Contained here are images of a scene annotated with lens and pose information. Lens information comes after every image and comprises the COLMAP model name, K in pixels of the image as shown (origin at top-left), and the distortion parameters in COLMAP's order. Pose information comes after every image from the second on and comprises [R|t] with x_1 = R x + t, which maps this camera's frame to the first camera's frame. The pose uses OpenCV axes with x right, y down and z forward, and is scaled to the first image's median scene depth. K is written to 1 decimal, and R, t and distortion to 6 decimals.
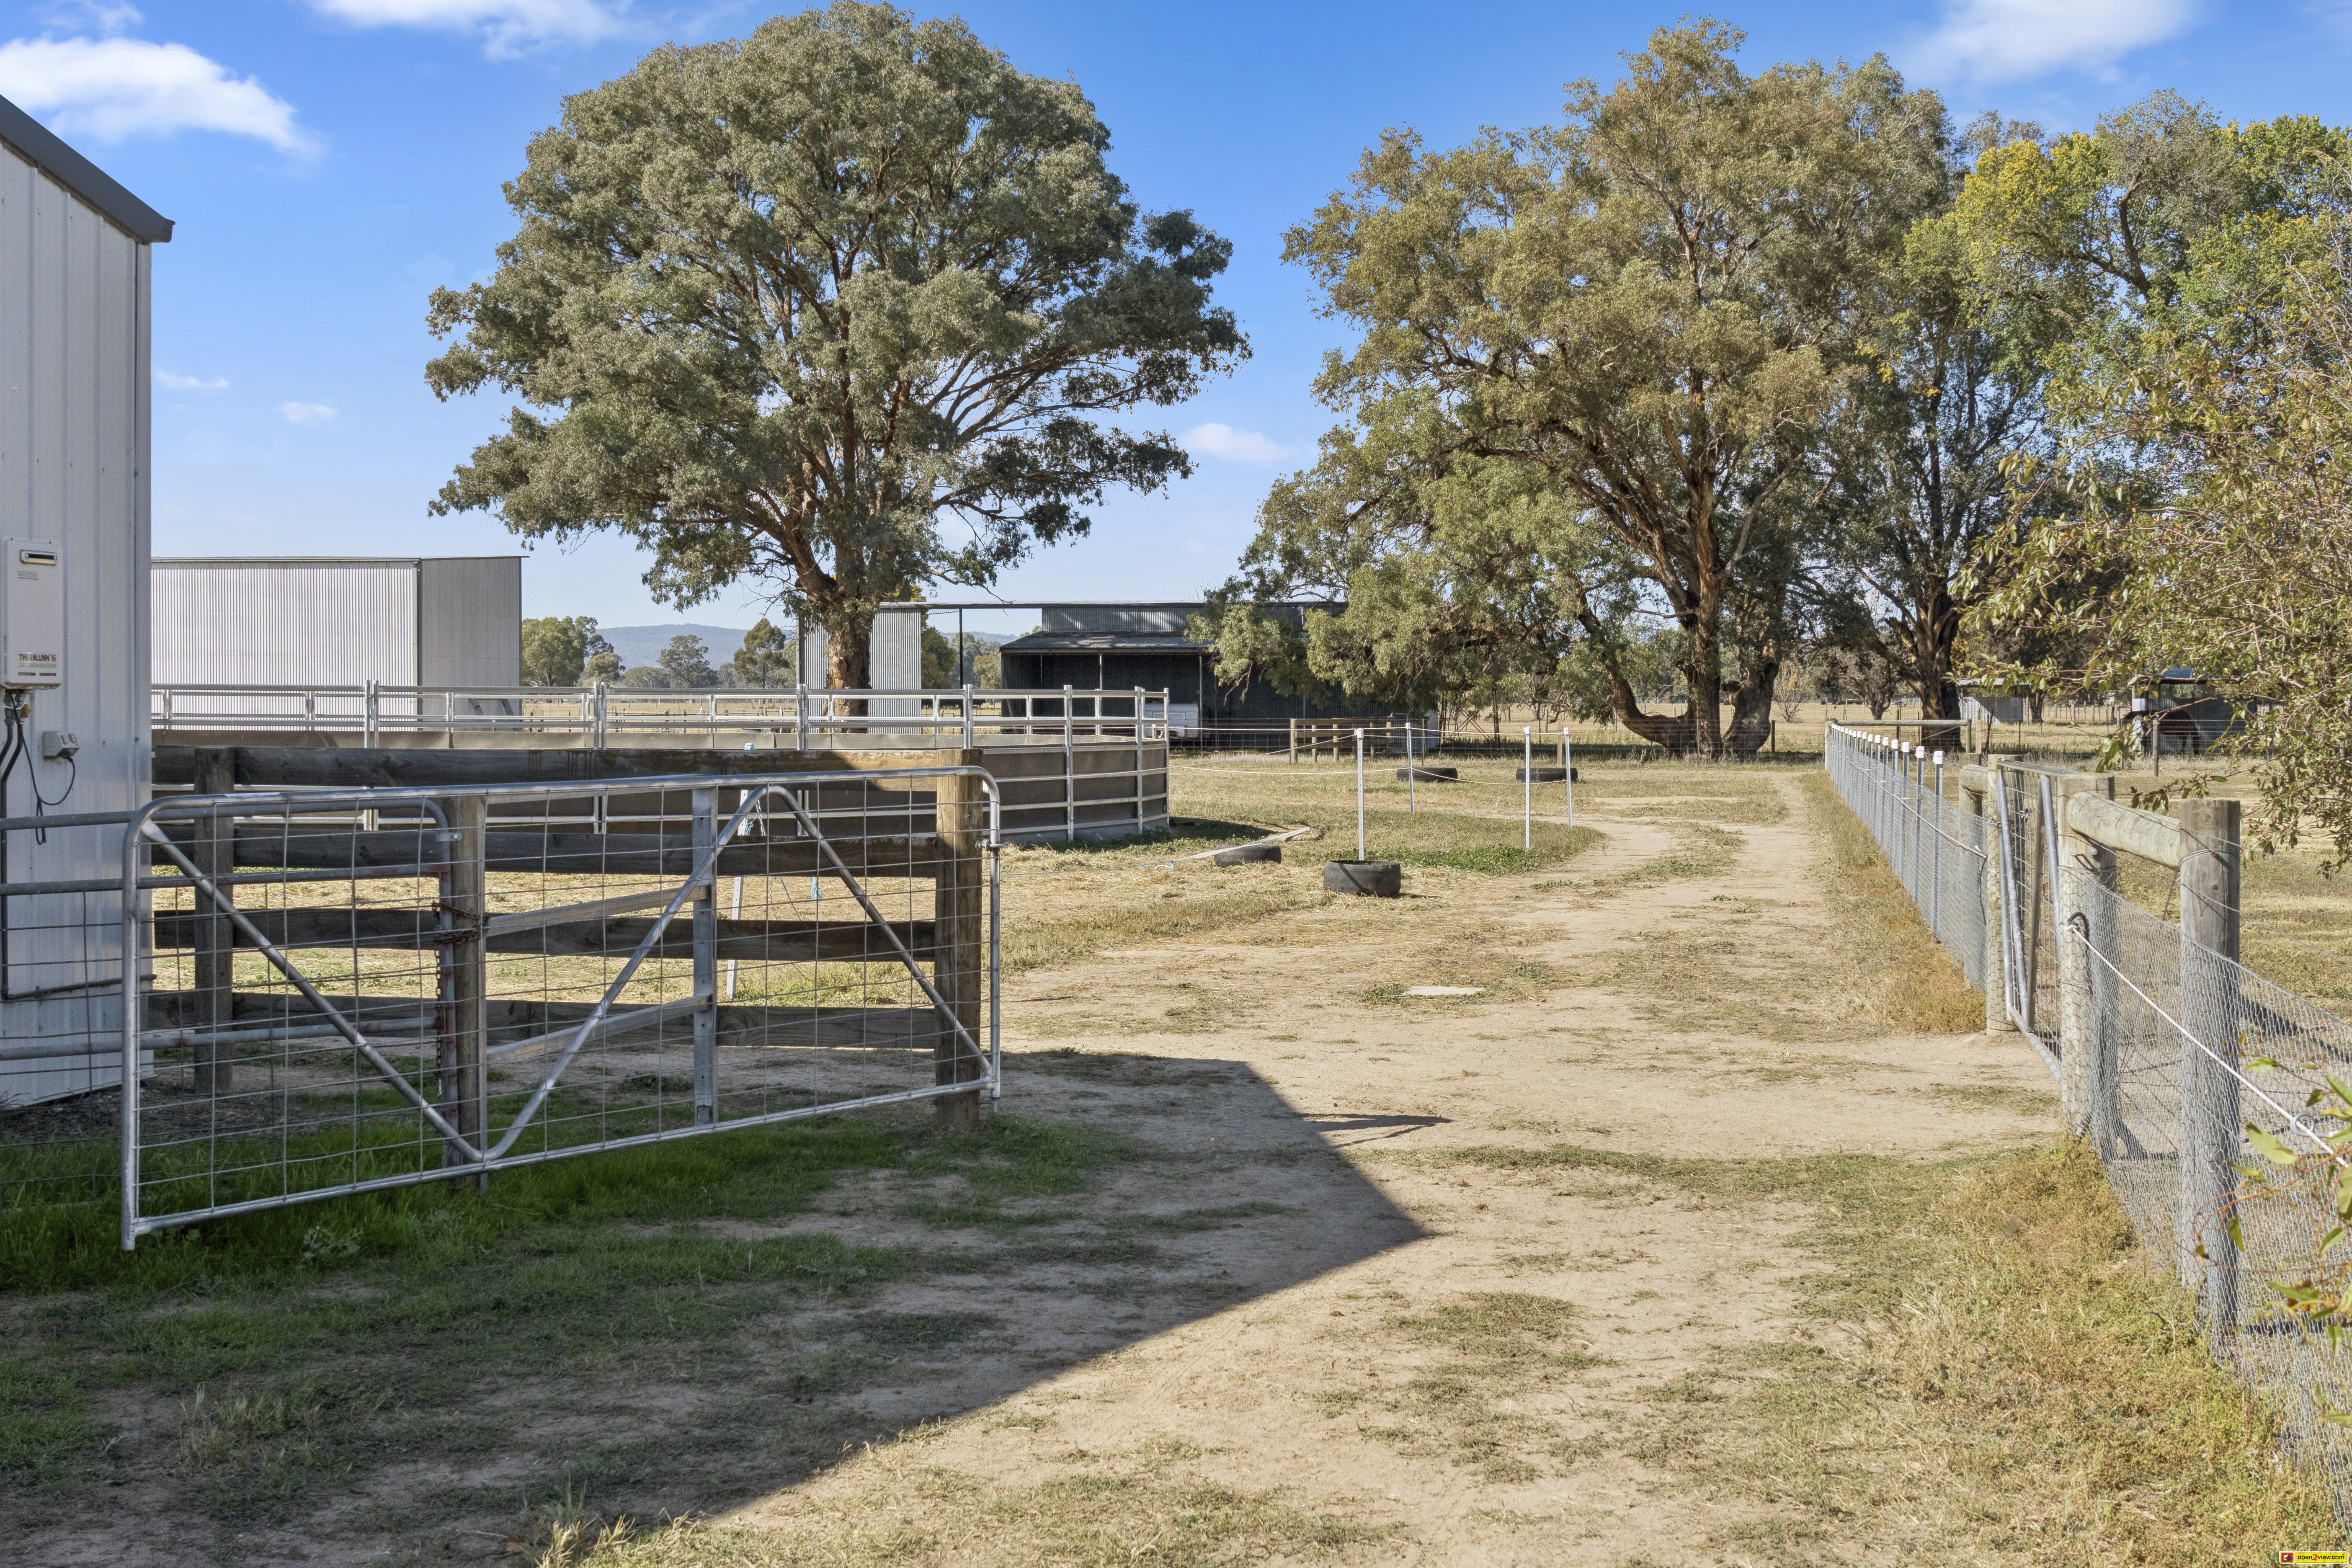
lens RADIAL K [[2908.0, 0, 1176.0], [0, 2908.0, 784.0], [0, 0, 1]] dist [0.004261, 0.015654]
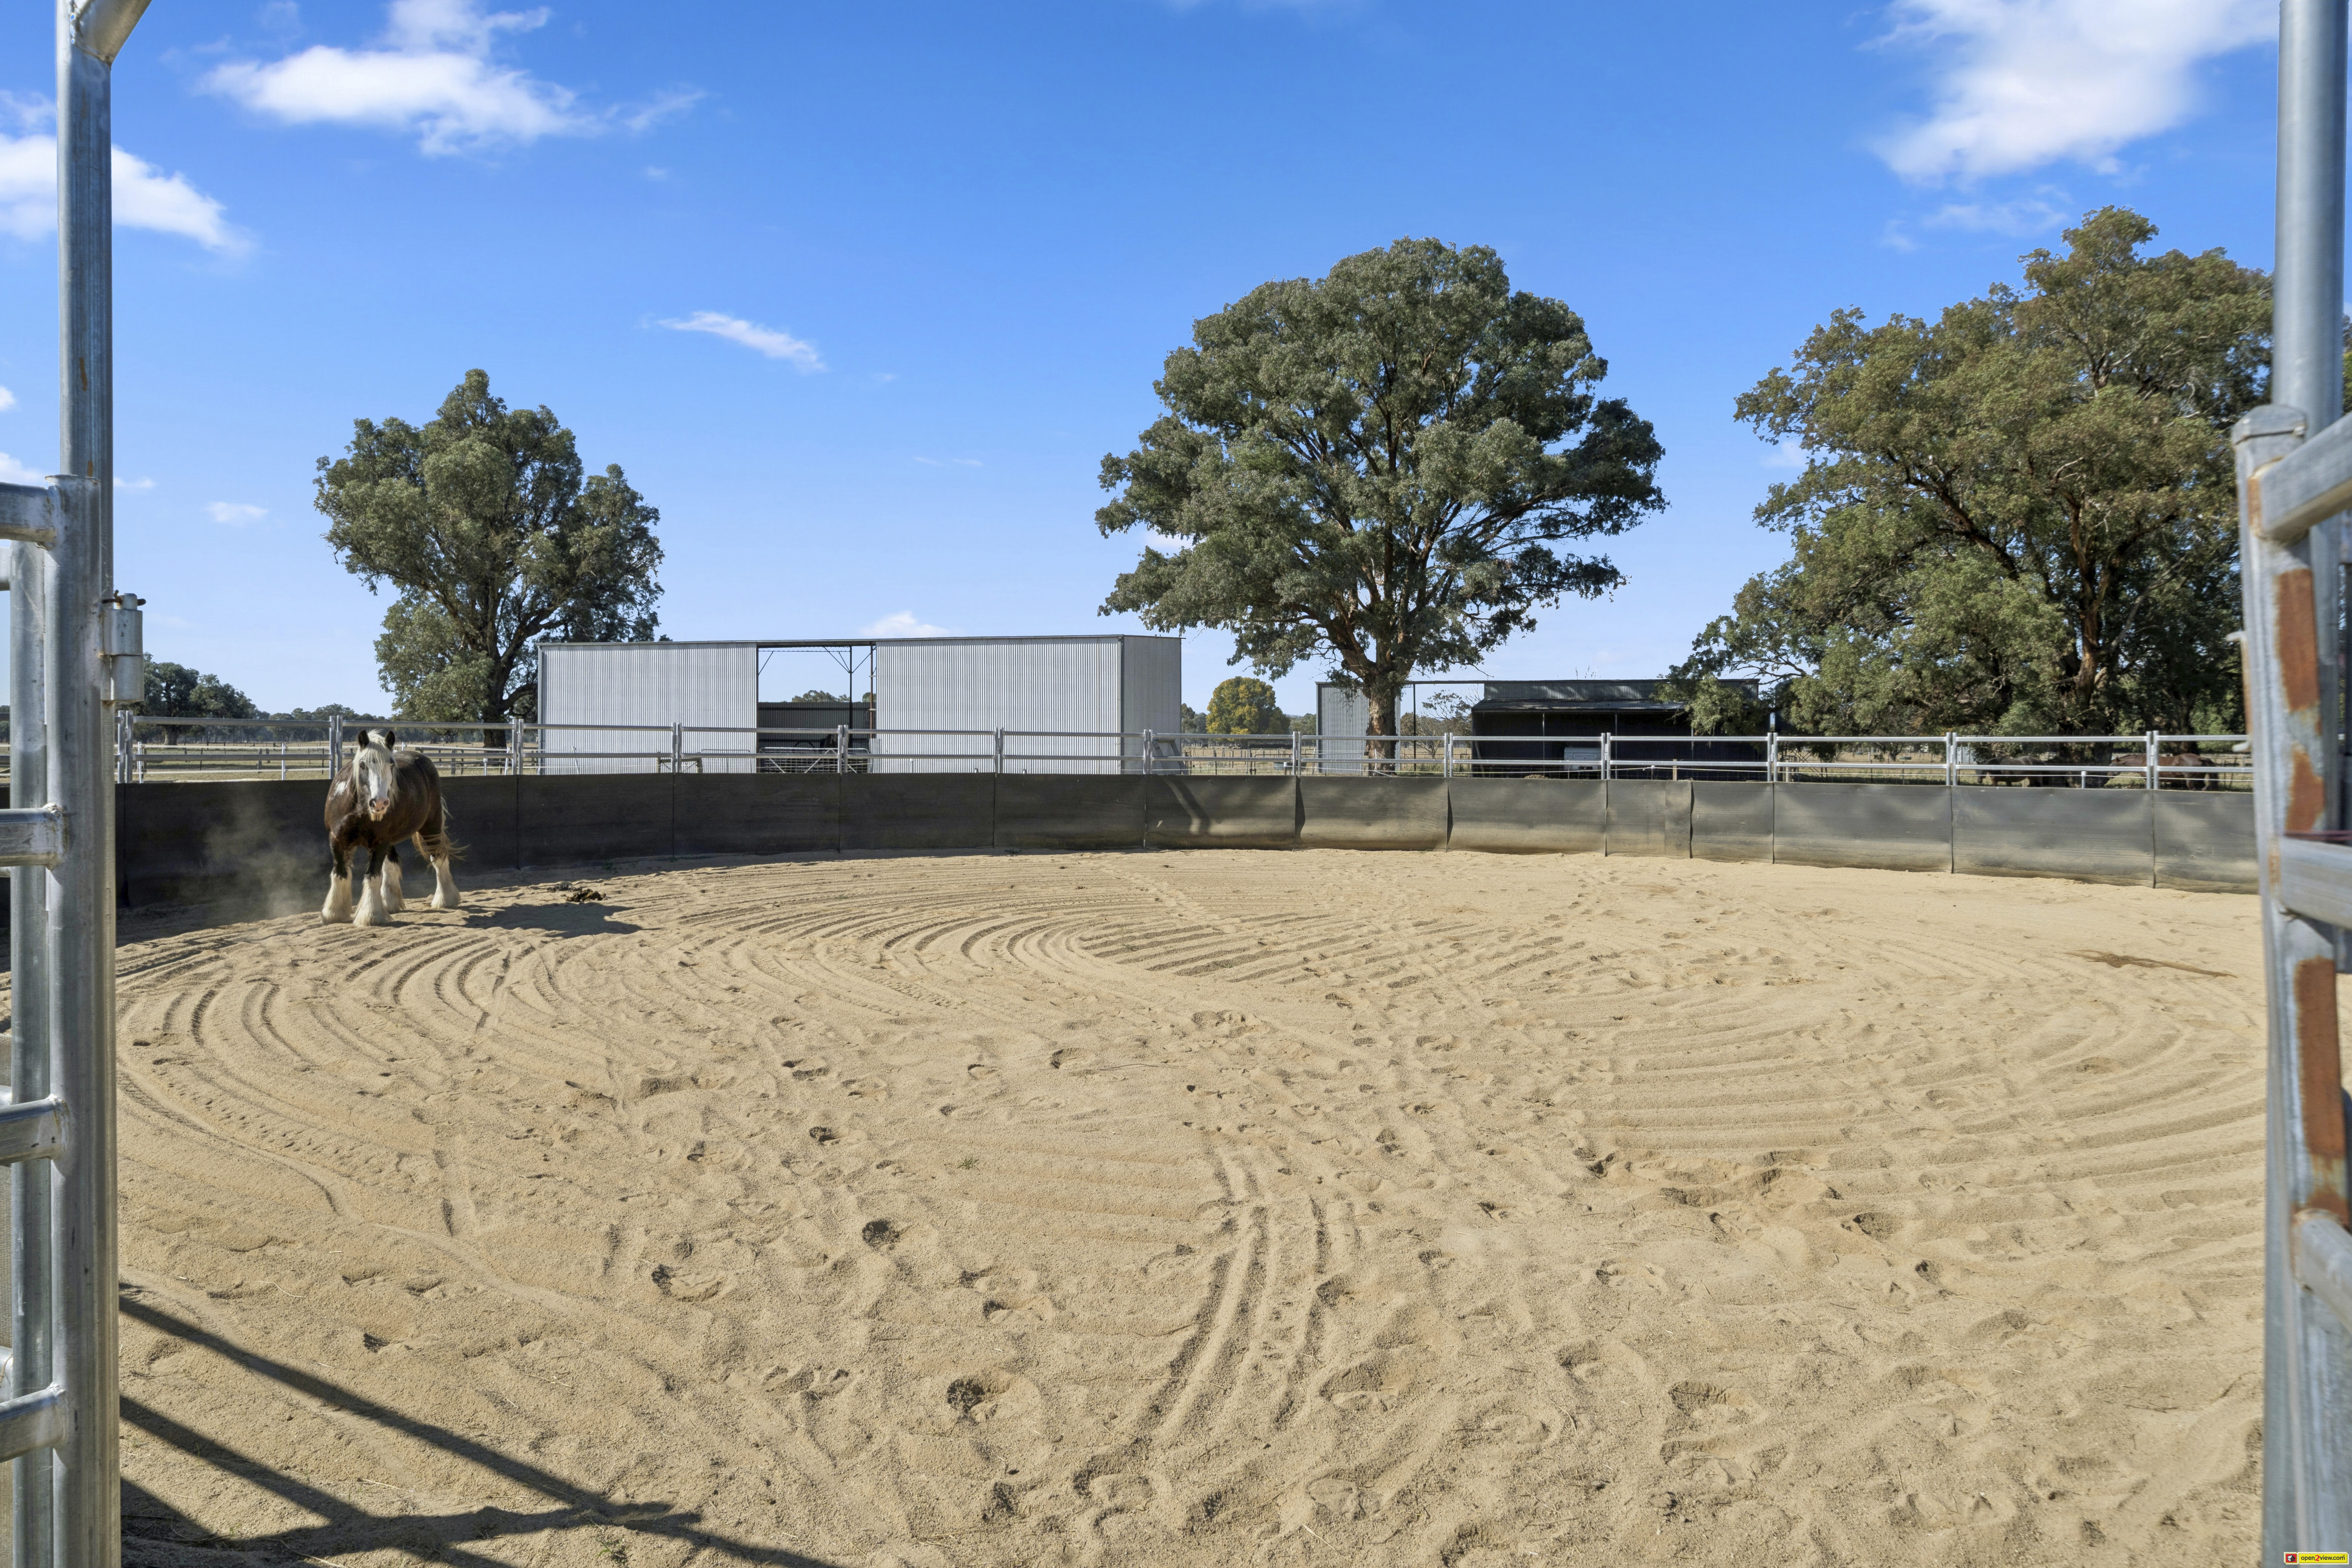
lens RADIAL K [[1361.9, 0, 1176.0], [0, 1361.9, 784.0], [0, 0, 1]] dist [0.002787, 0.000562]
pose [[0.991027, 0.008898, -0.133367, -0.128140], [-0.008337, 0.999954, 0.004763, -0.012690], [0.133403, -0.003608, 0.991055, 0.337381]]
